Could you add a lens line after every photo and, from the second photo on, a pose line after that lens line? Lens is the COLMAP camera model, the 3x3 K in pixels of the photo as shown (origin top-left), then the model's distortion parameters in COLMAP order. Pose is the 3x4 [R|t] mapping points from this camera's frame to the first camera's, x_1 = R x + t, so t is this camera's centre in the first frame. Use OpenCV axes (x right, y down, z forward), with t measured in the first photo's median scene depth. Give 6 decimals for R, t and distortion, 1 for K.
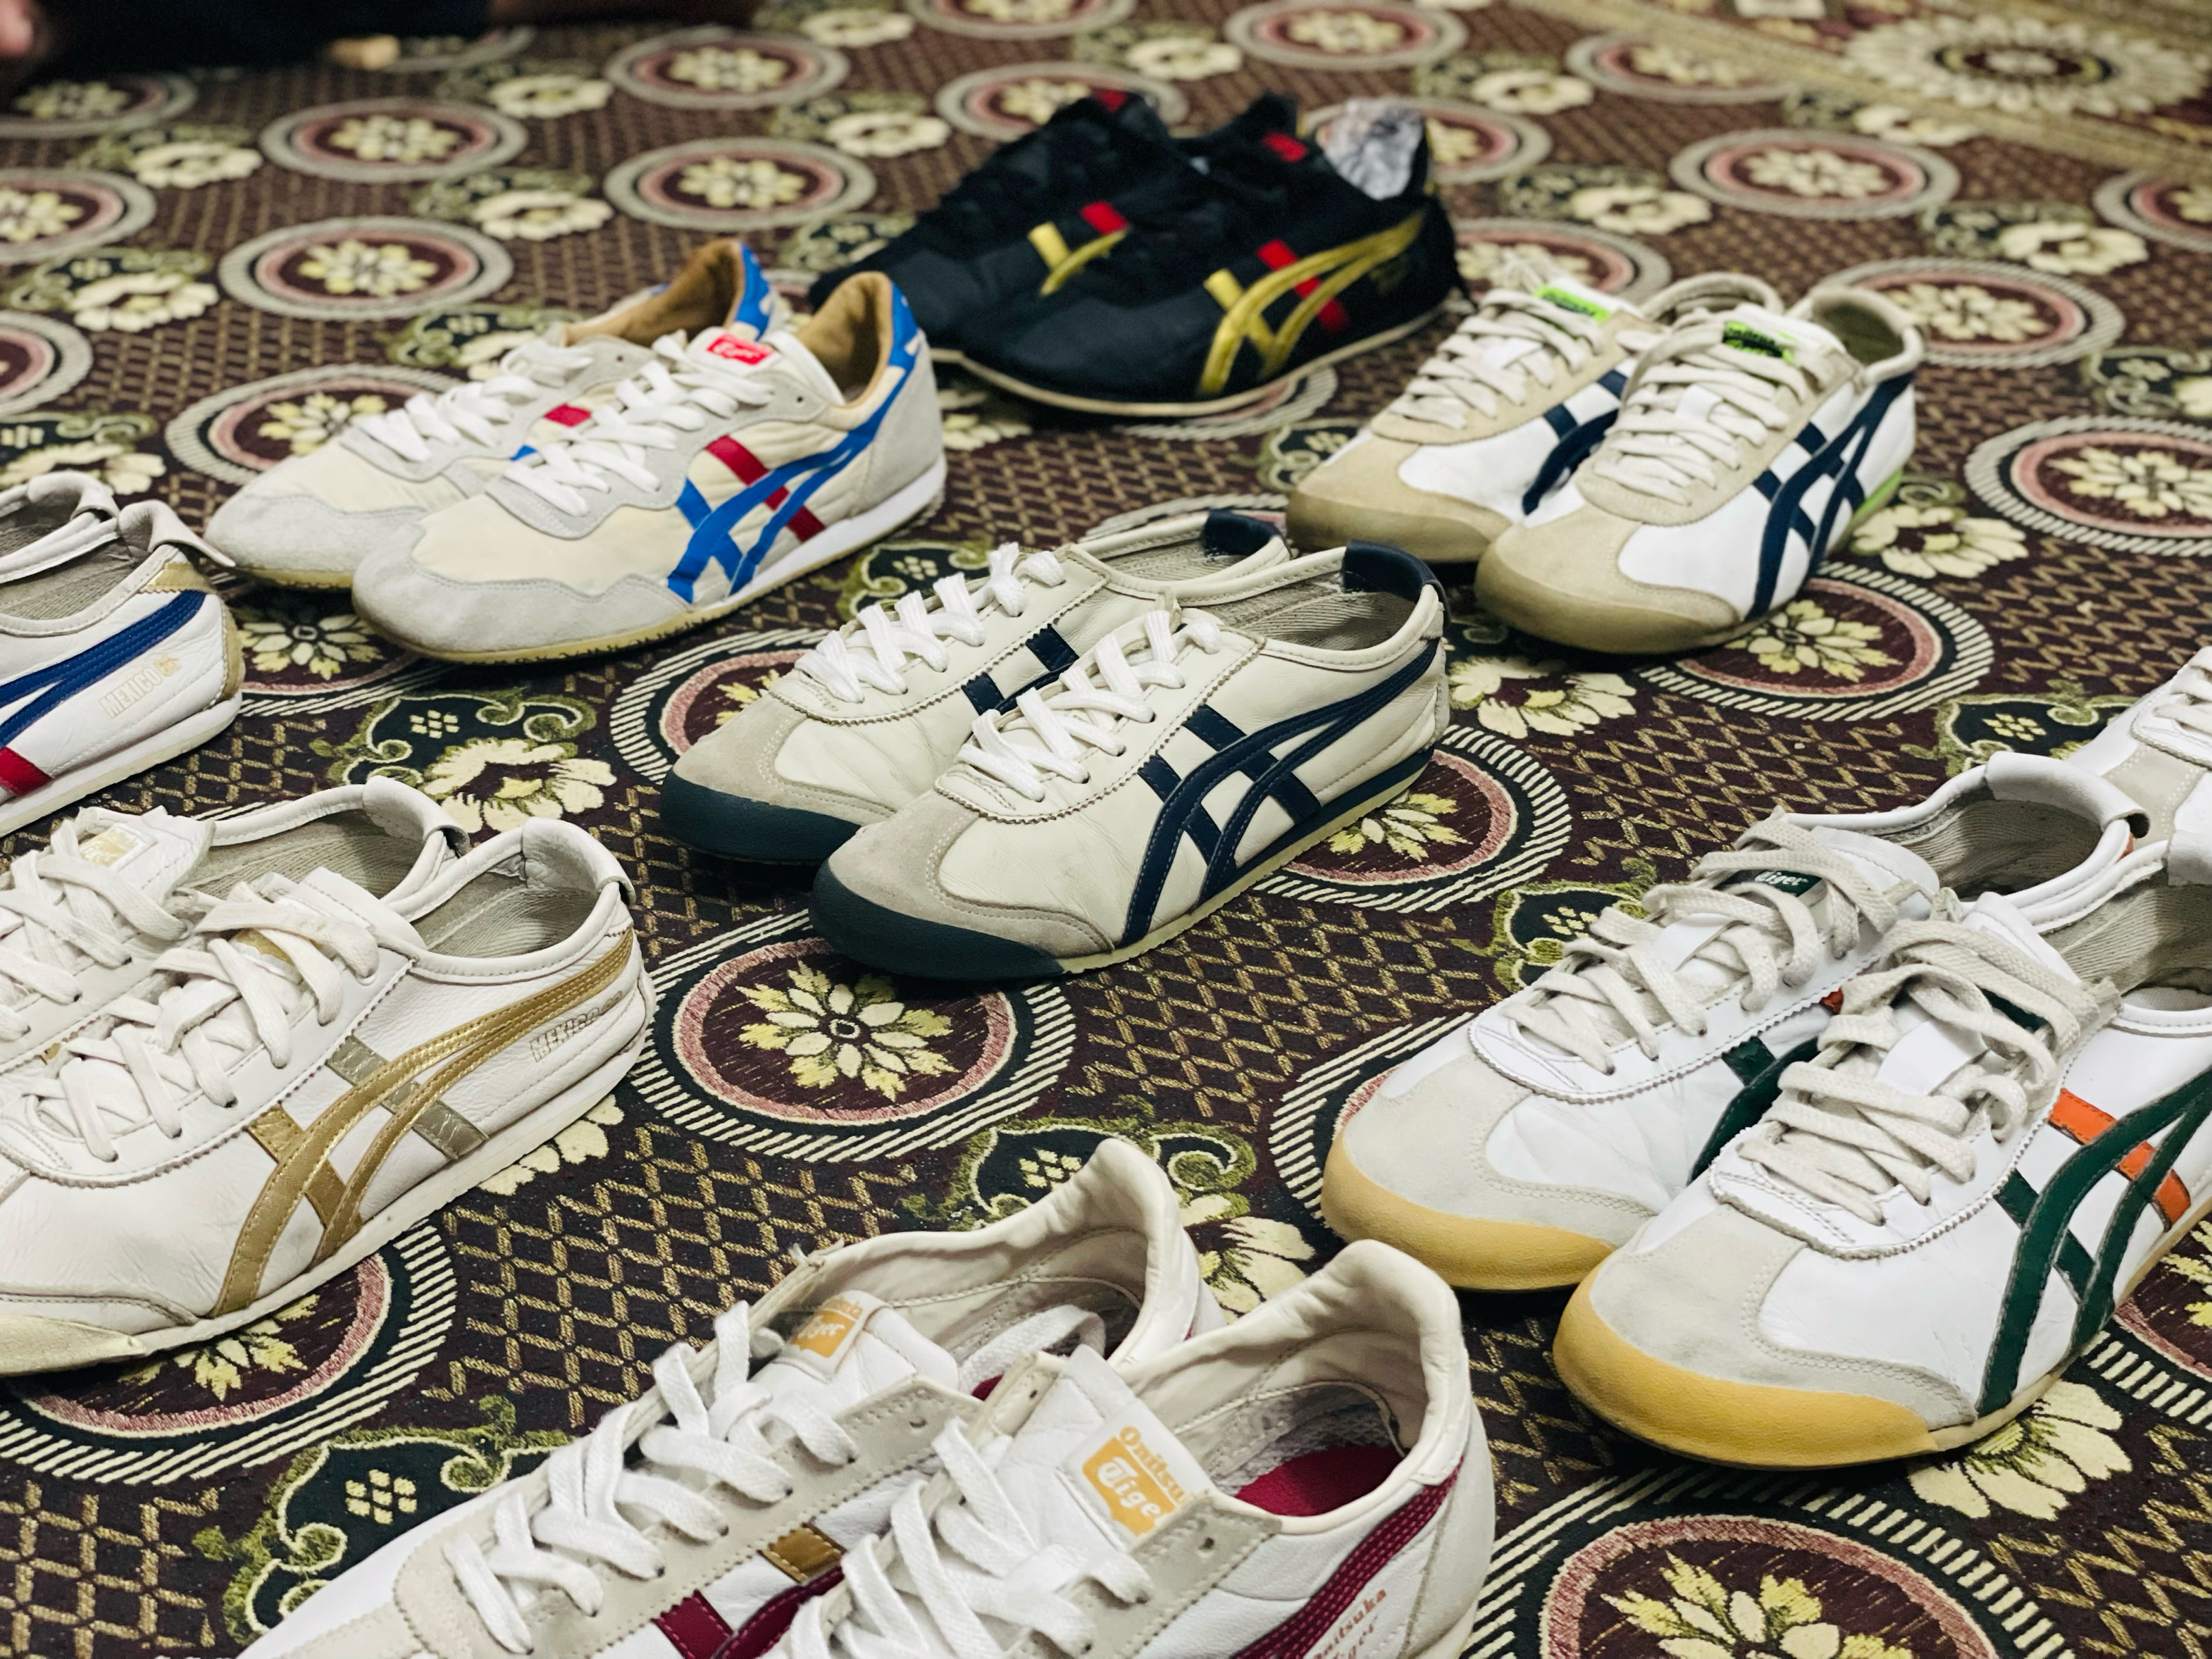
lens RADIAL K [[3384.2, 0, 1127.6], [0, 3384.2, 826.6], [0, 0, 1]] dist [0.072443, 0.000000]
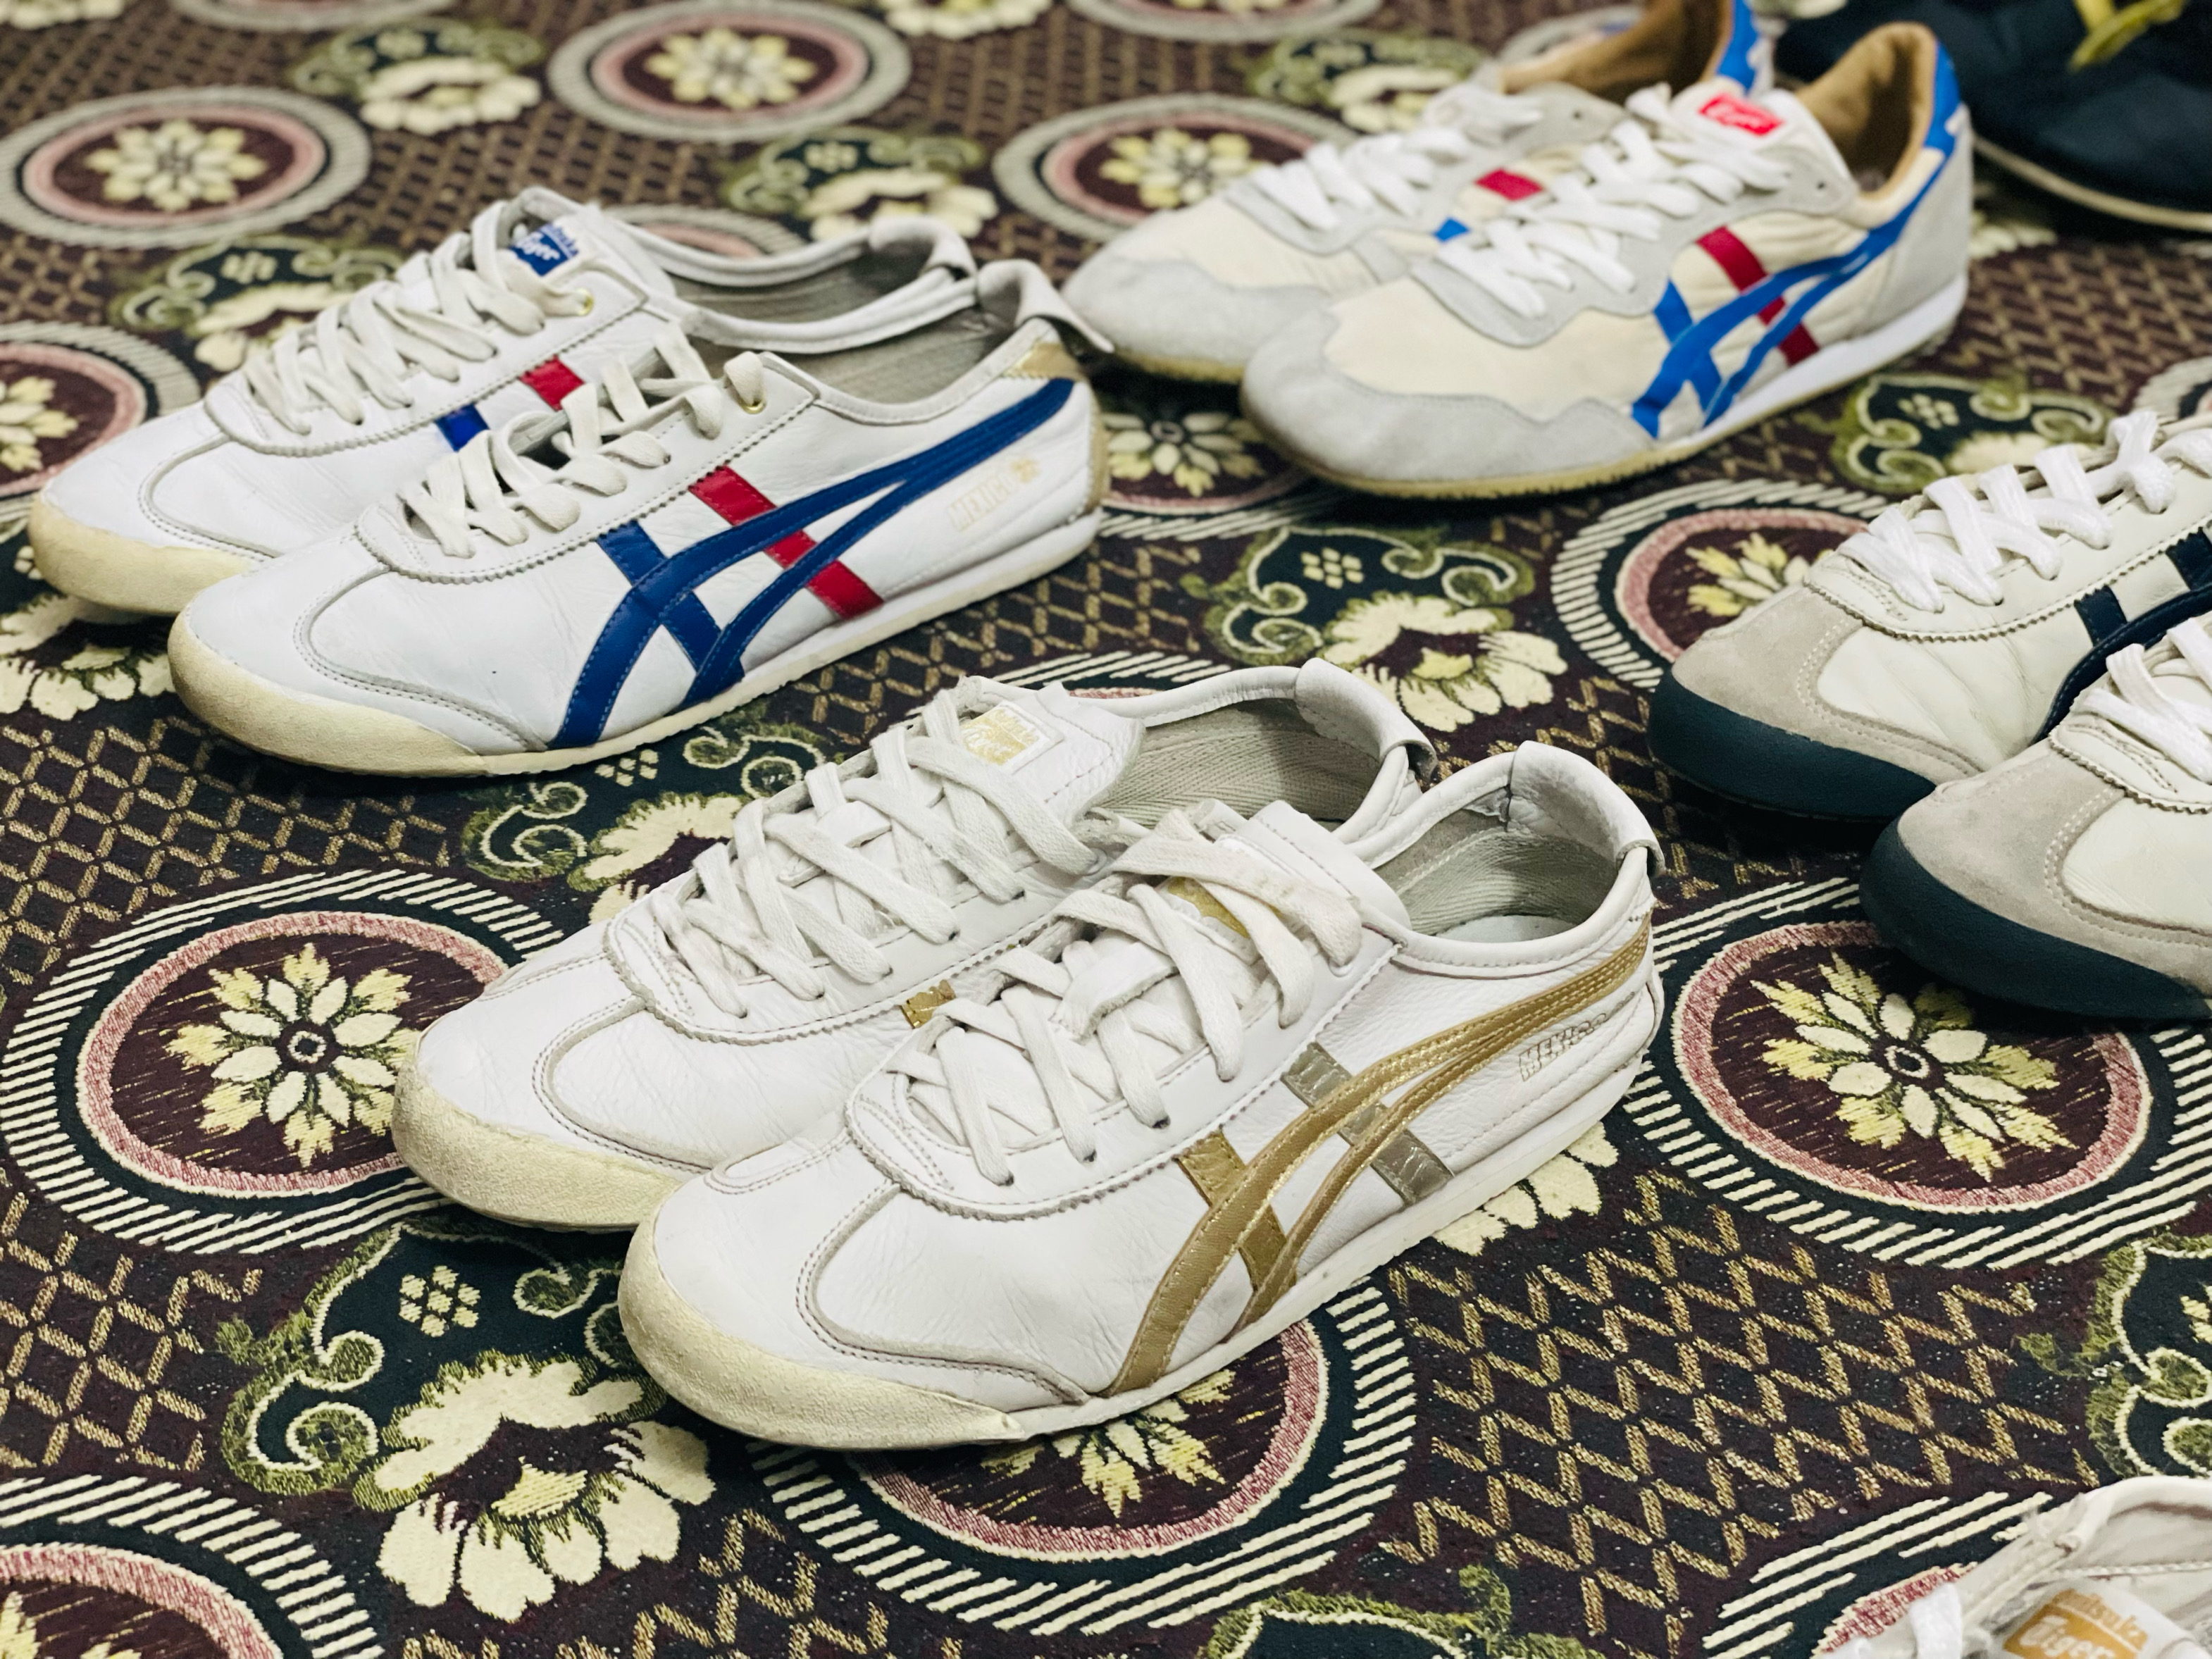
lens RADIAL K [[3384.2, 0, 1095.9], [0, 3384.2, 840.7], [0, 0, 1]] dist [0.072443, 0.000000]
pose [[0.979214, 0.109834, -0.170519, -0.131094], [-0.095603, 0.991382, 0.089565, -0.037040], [0.178887, -0.071401, 0.981275, 0.229112]]
